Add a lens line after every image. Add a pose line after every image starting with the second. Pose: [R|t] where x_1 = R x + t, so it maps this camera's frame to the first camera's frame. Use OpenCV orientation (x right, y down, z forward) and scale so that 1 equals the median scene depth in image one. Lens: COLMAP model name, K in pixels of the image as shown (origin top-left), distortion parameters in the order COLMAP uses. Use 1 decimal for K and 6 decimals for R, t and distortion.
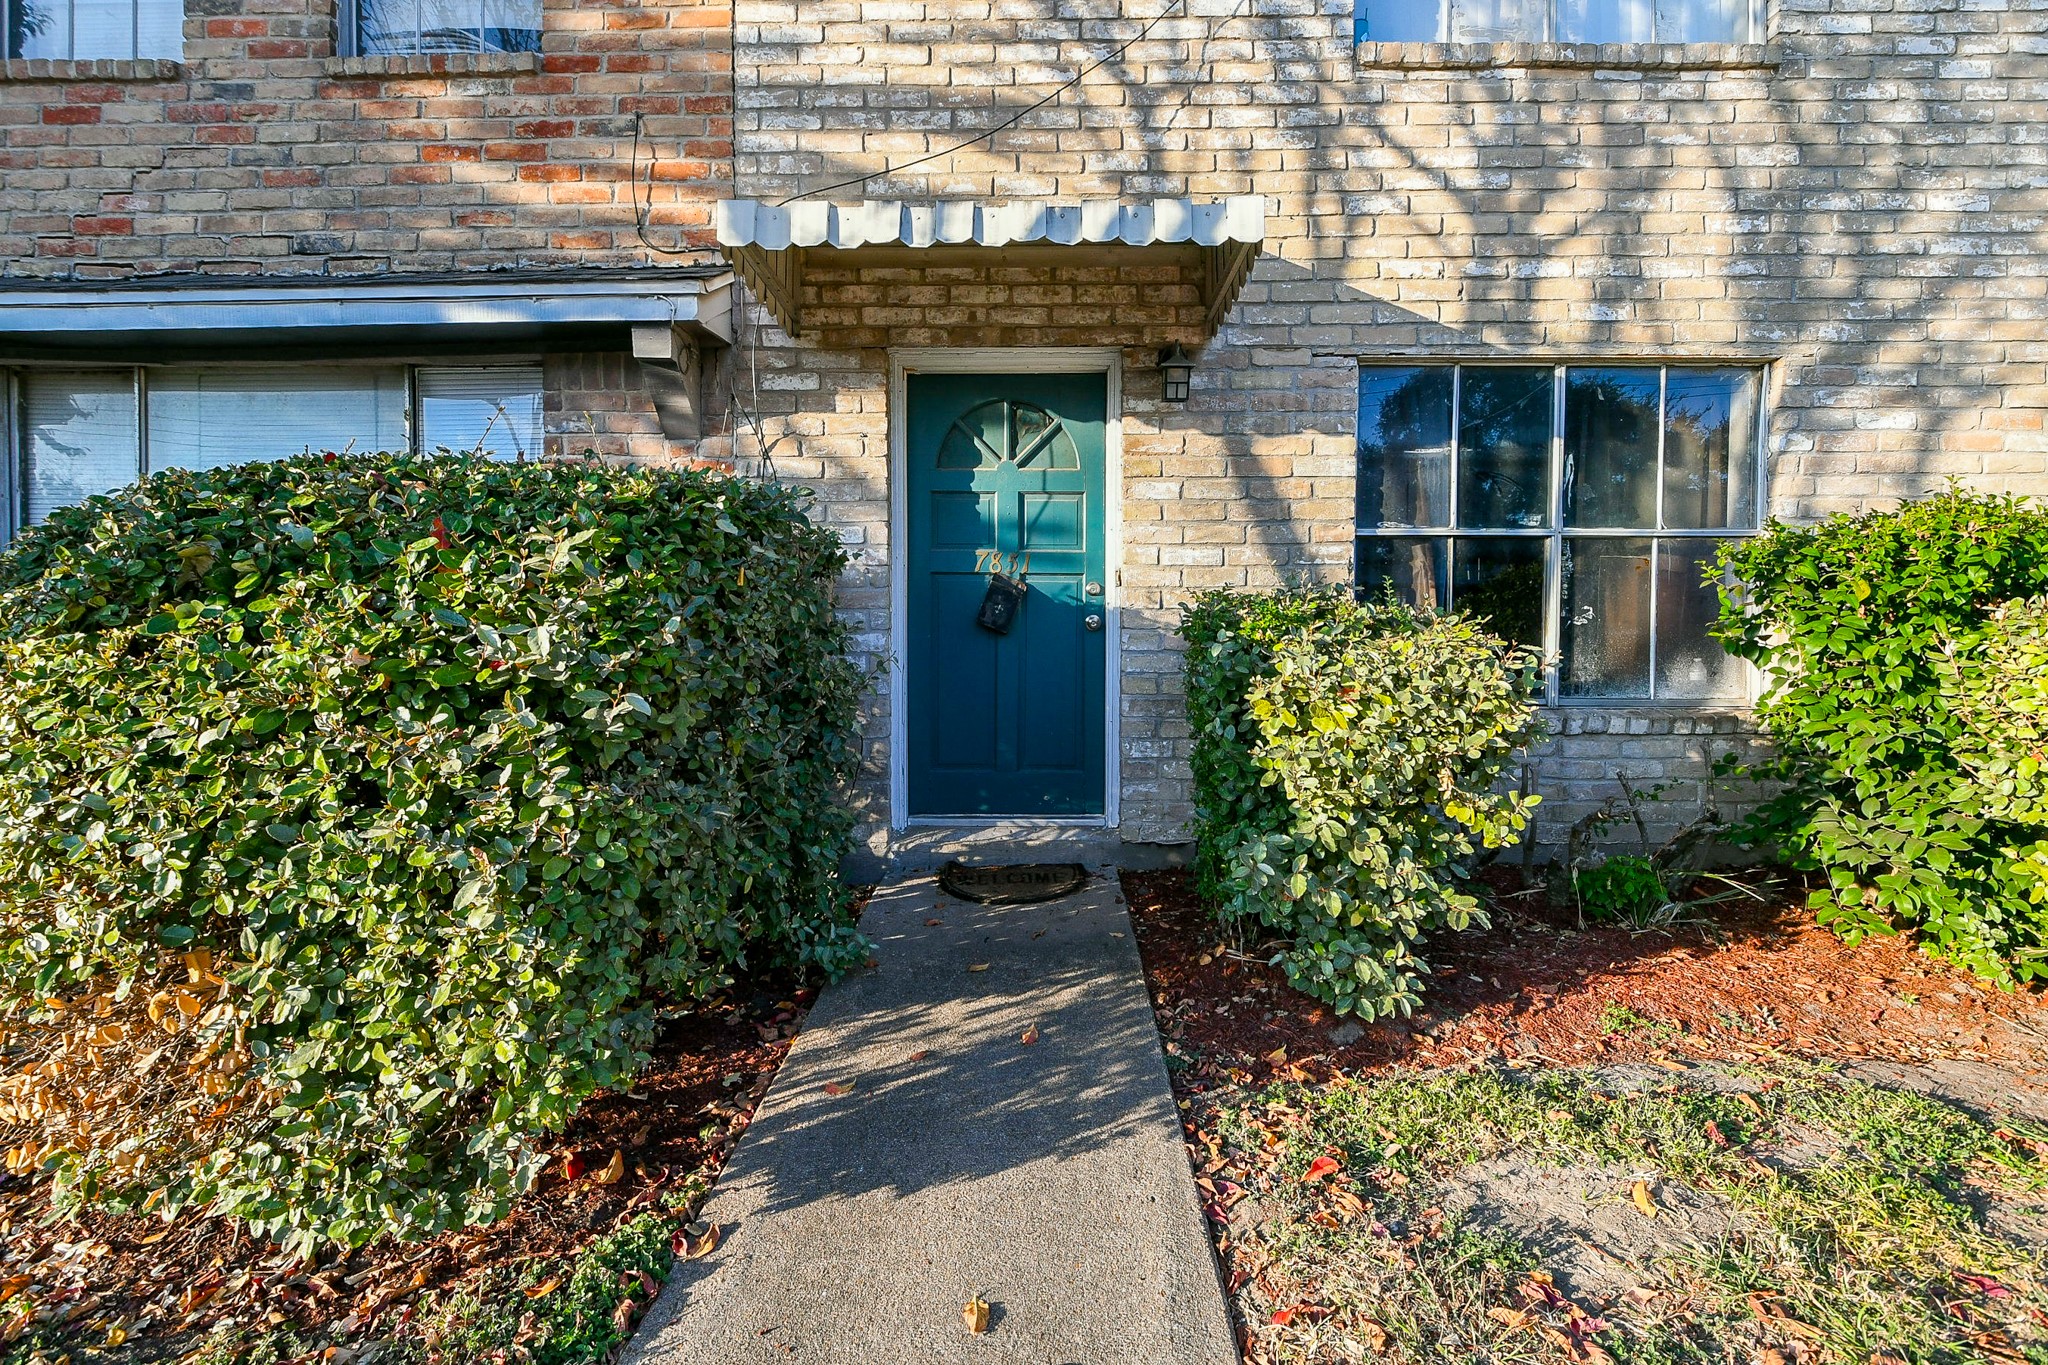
lens RADIAL K [[984.0, 0, 1018.0], [0, 984.0, 662.6], [0, 0, 1]] dist [0.023721, -0.019968]
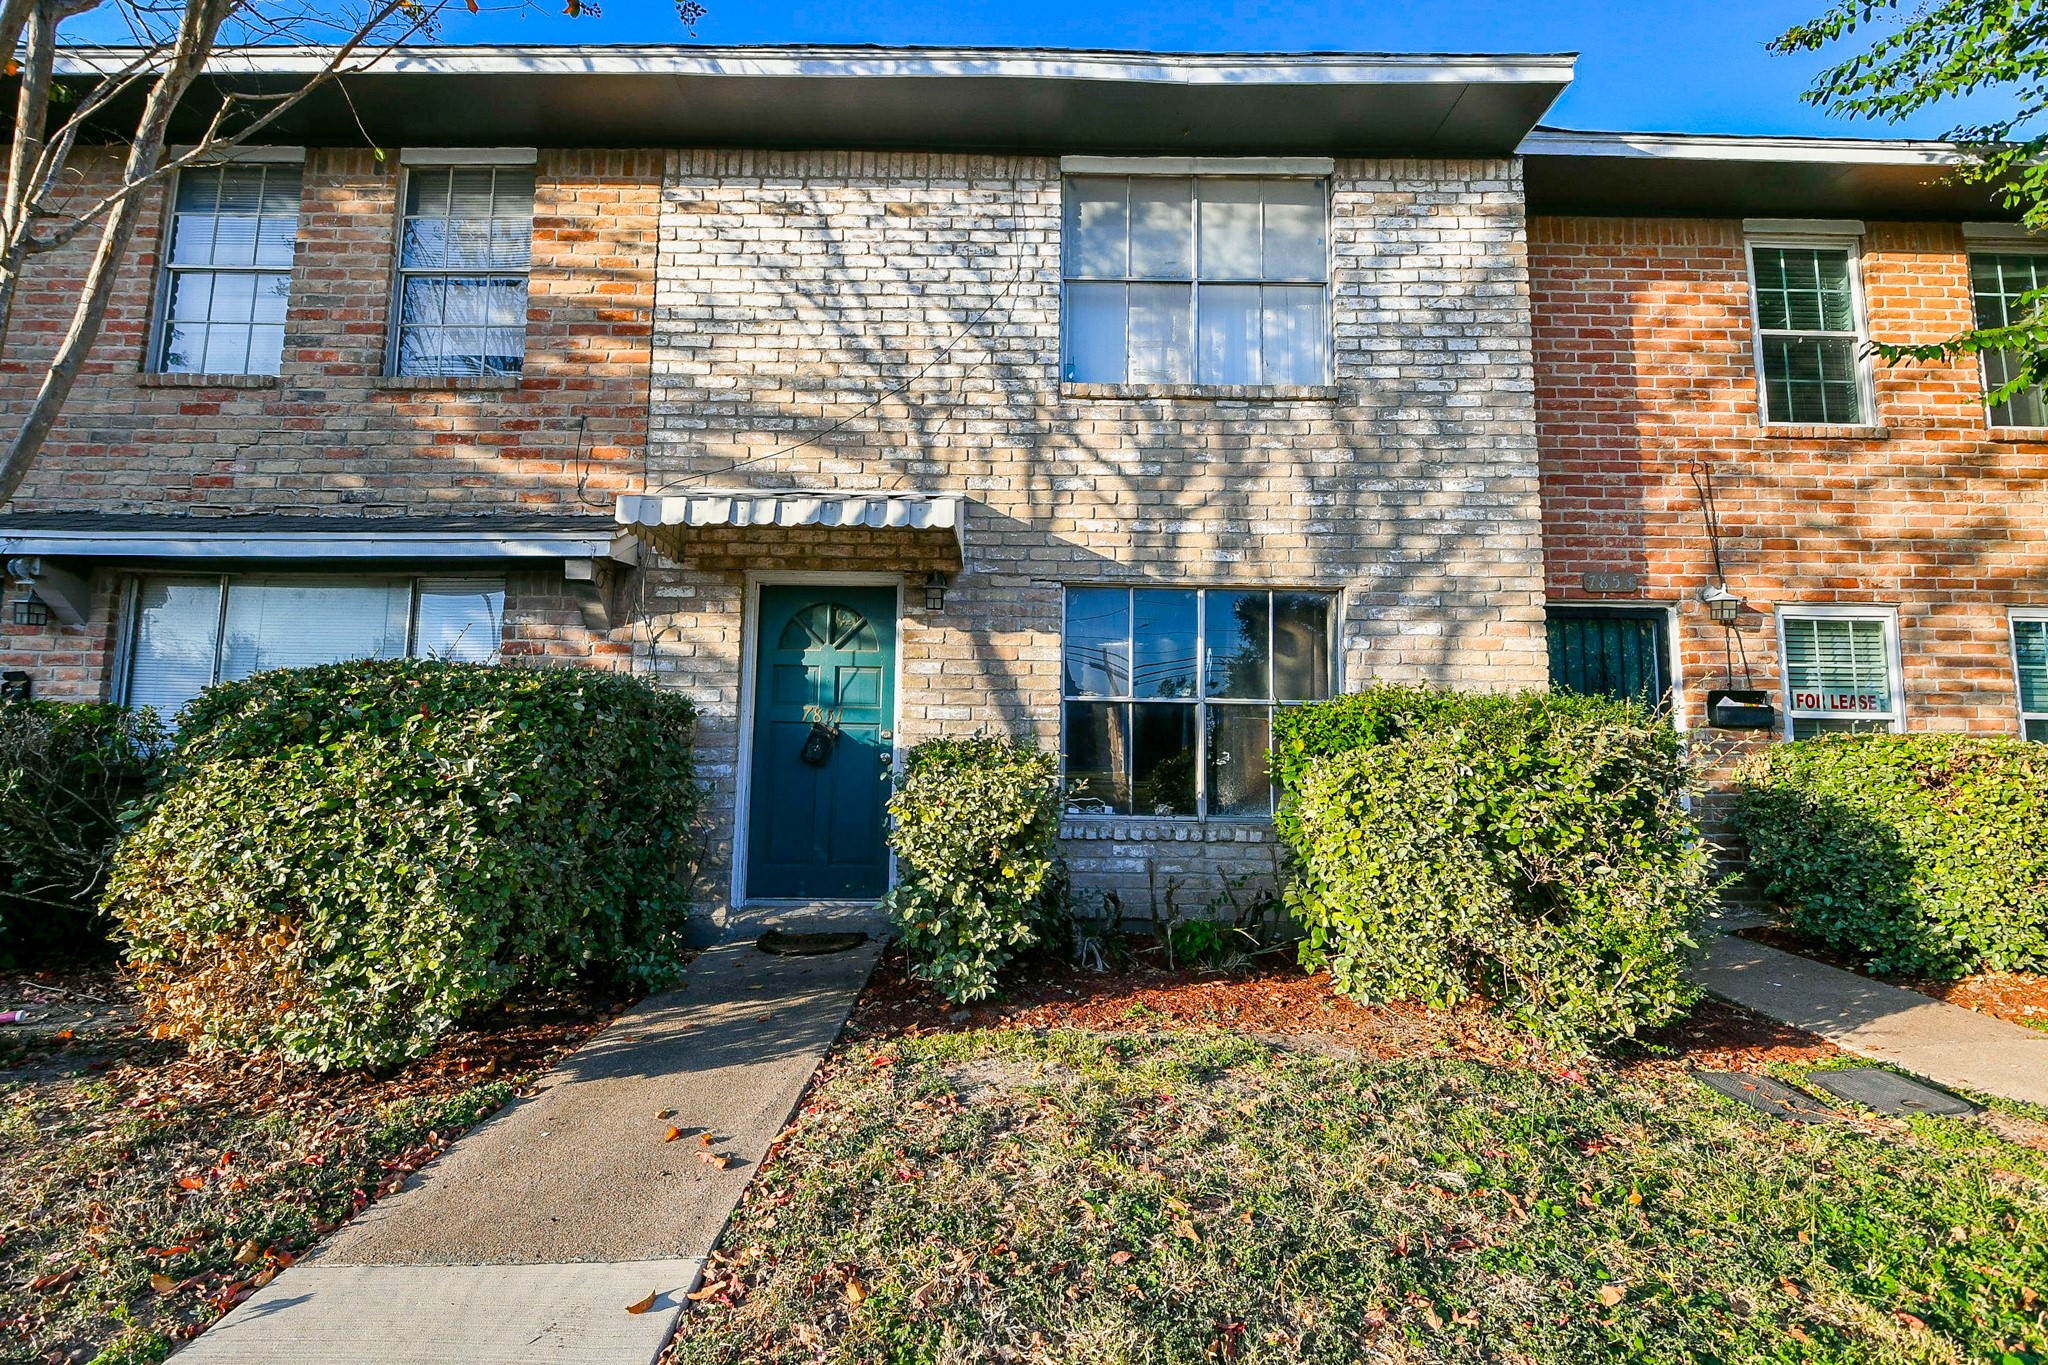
lens RADIAL K [[984.0, 0, 1016.5], [0, 984.0, 655.0], [0, 0, 1]] dist [0.023721, -0.019968]
pose [[0.999746, 0.014268, 0.017453, 0.254805], [-0.011626, 0.989650, -0.143033, 0.012367], [-0.019313, 0.142794, 0.989564, -0.452276]]
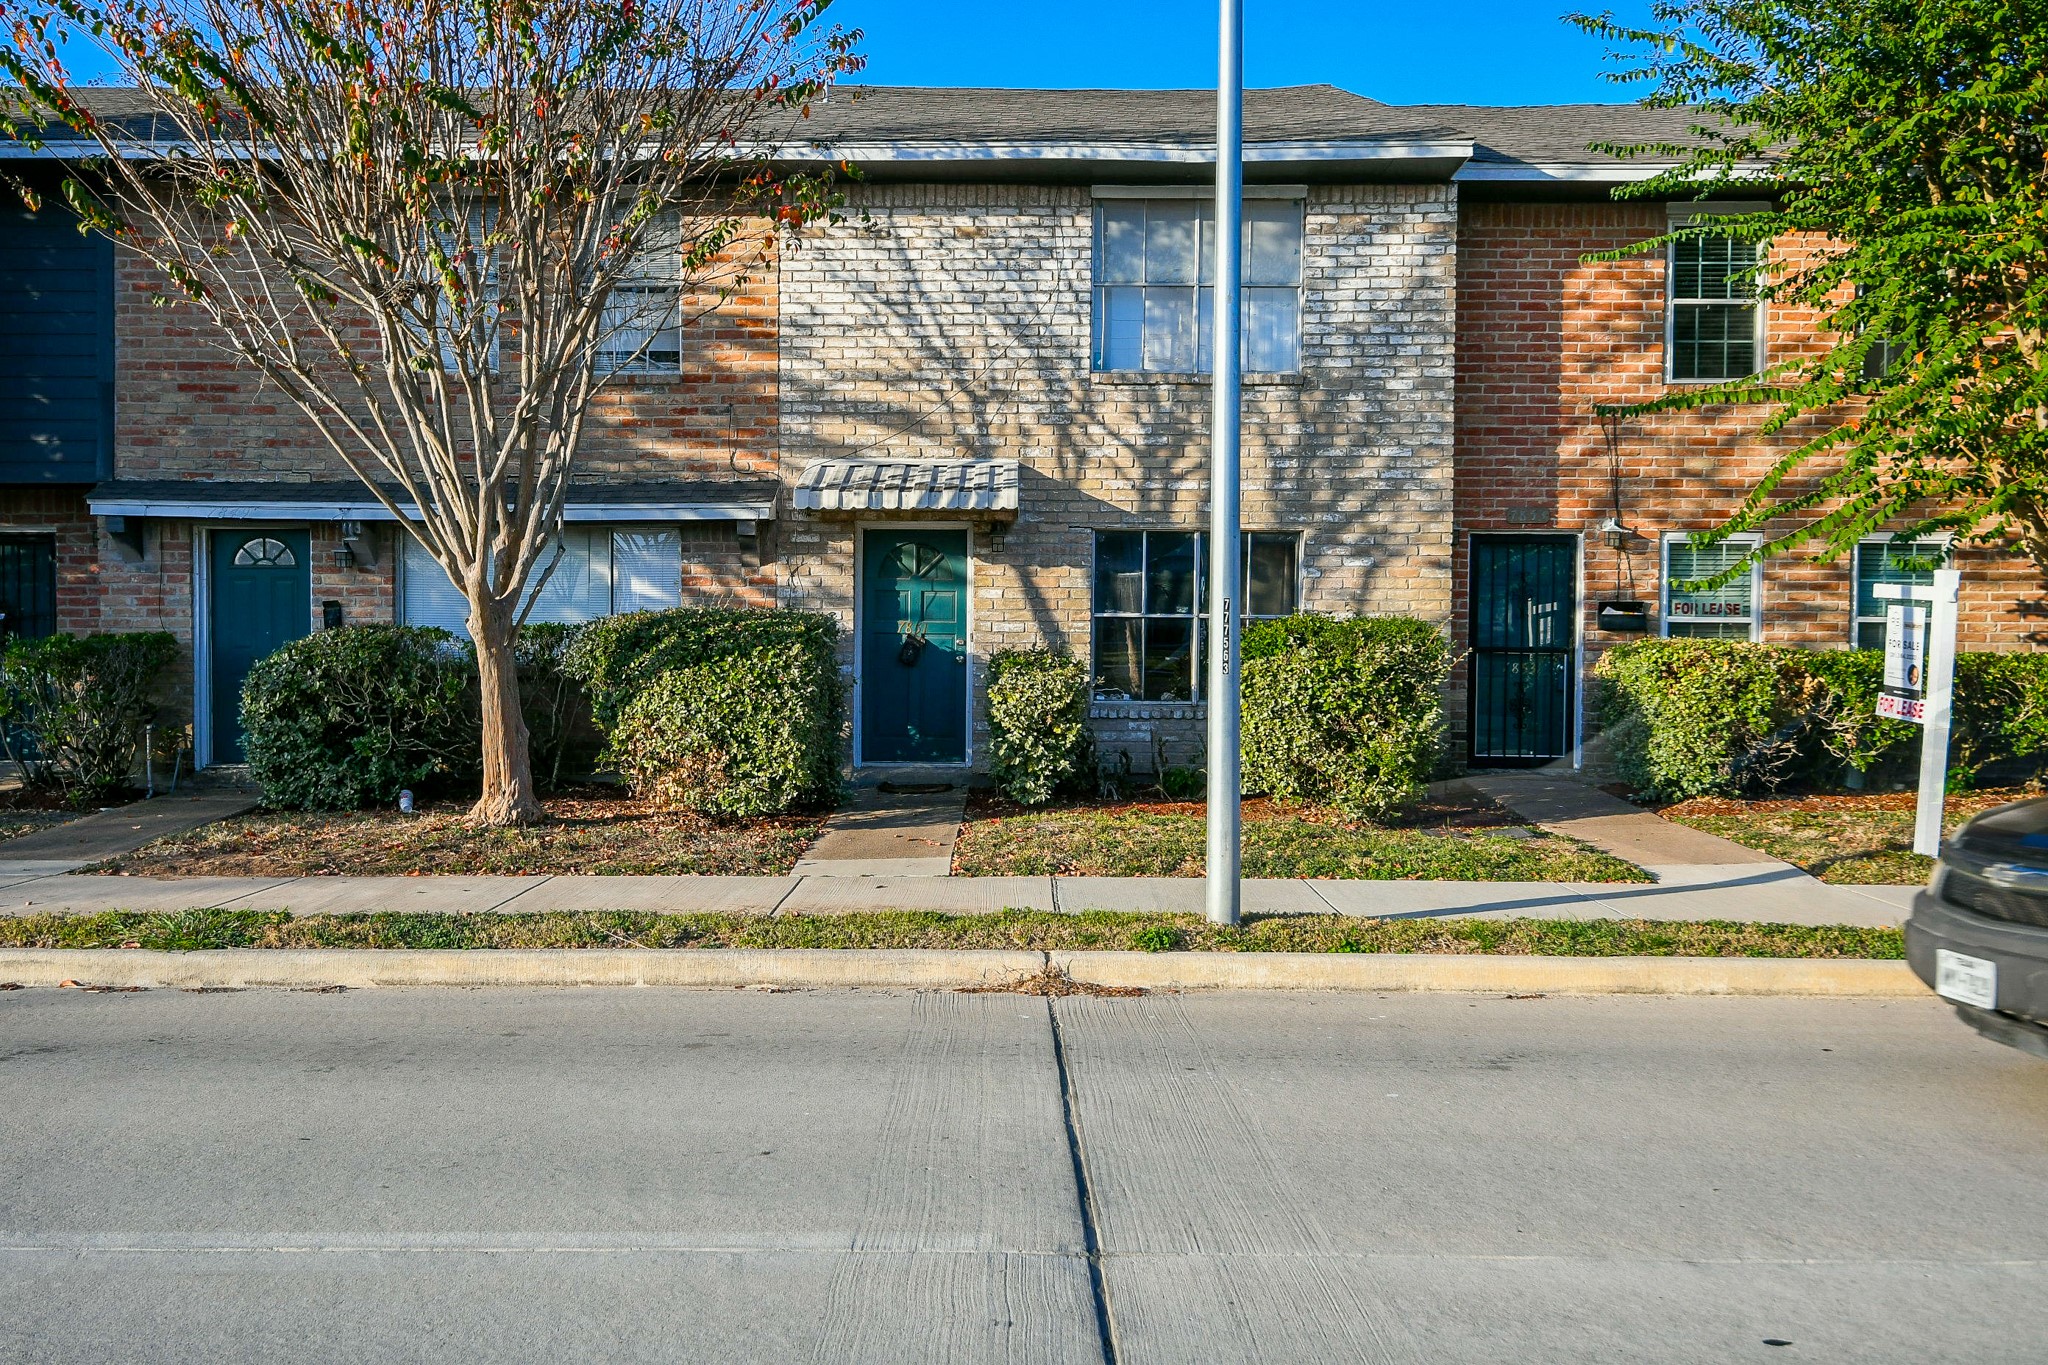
lens RADIAL K [[2023.3, 0, 1015.5], [0, 2023.3, 674.2], [0, 0, 1]] dist [0.019189, 0.002831]
pose [[0.999878, 0.006848, 0.014039, 0.137911], [-0.006731, 0.999942, -0.008390, 0.019900], [-0.014096, 0.008295, 0.999866, -3.105253]]
